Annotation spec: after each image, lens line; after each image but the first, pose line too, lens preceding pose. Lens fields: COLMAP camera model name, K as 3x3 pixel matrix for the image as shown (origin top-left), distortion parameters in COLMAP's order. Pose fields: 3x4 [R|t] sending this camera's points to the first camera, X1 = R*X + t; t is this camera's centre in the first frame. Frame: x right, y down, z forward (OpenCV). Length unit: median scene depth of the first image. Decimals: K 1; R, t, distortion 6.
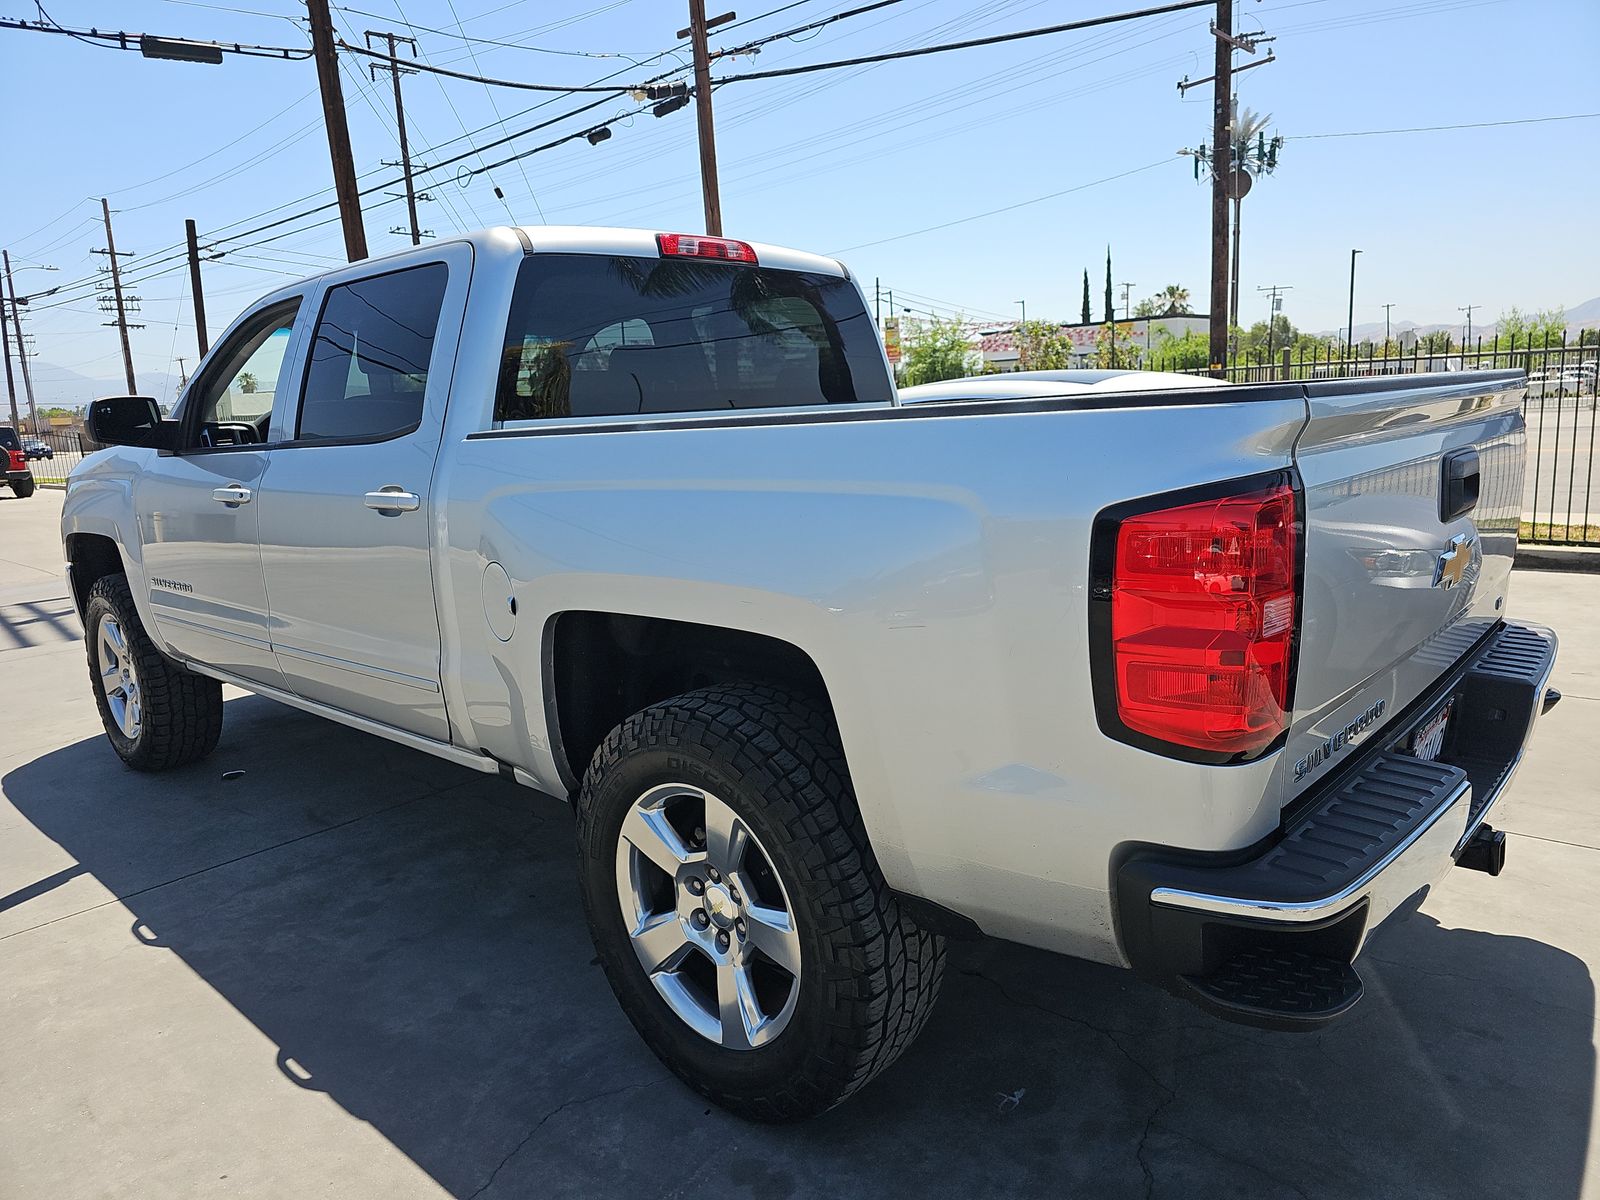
lens RADIAL K [[1069.1, 0, 815.6], [0, 1069.1, 629.9], [0, 0, 1]] dist [0.043981, -0.035982]
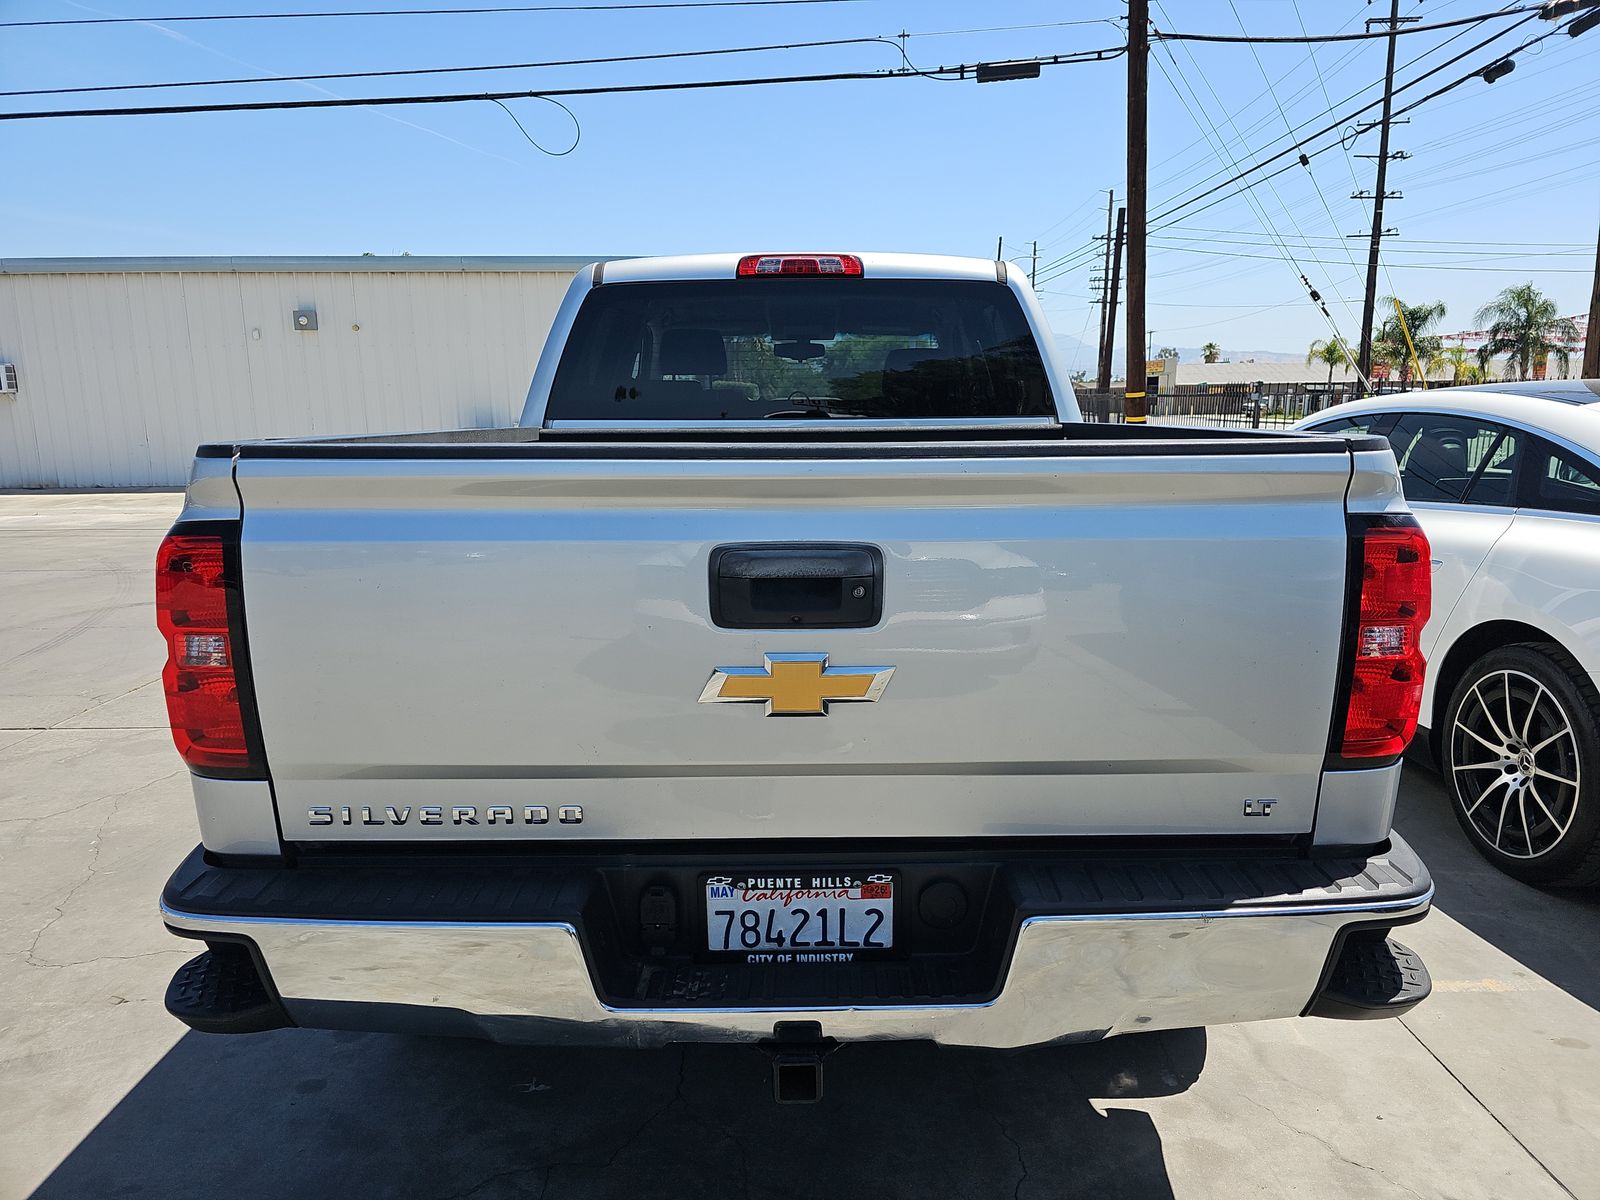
lens RADIAL K [[1069.1, 0, 815.6], [0, 1069.1, 629.9], [0, 0, 1]] dist [0.043981, -0.035982]
pose [[0.679041, 0.198079, -0.706872, 0.197361], [-0.179877, 0.978450, 0.101386, -0.031516], [0.711722, 0.058305, 0.700038, 0.081439]]
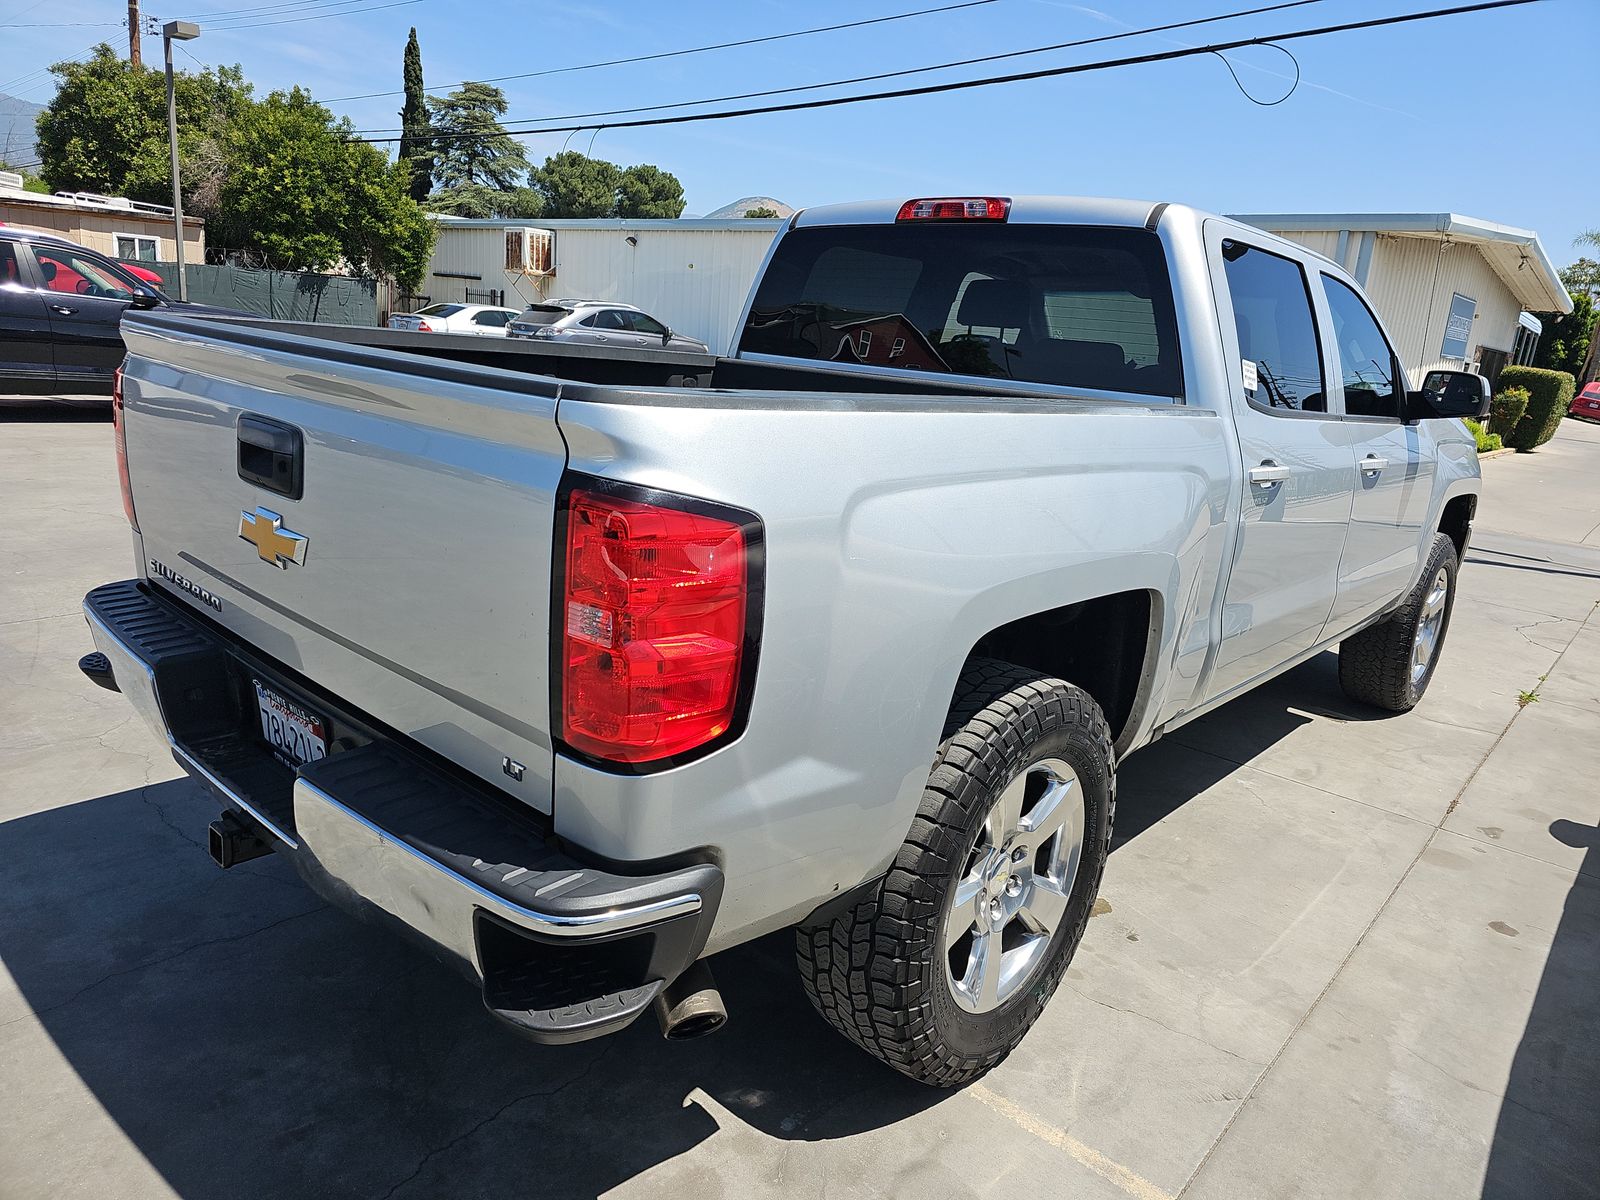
lens RADIAL K [[1060.4, 0, 800.0], [0, 1060.4, 600.0], [0, 0, 1]] dist [0.051930, -0.050998]
pose [[-0.011288, 0.292591, -0.956171, 0.261707], [-0.283755, 0.915985, 0.283644, -0.071606], [0.958830, 0.274520, 0.072685, 0.242642]]
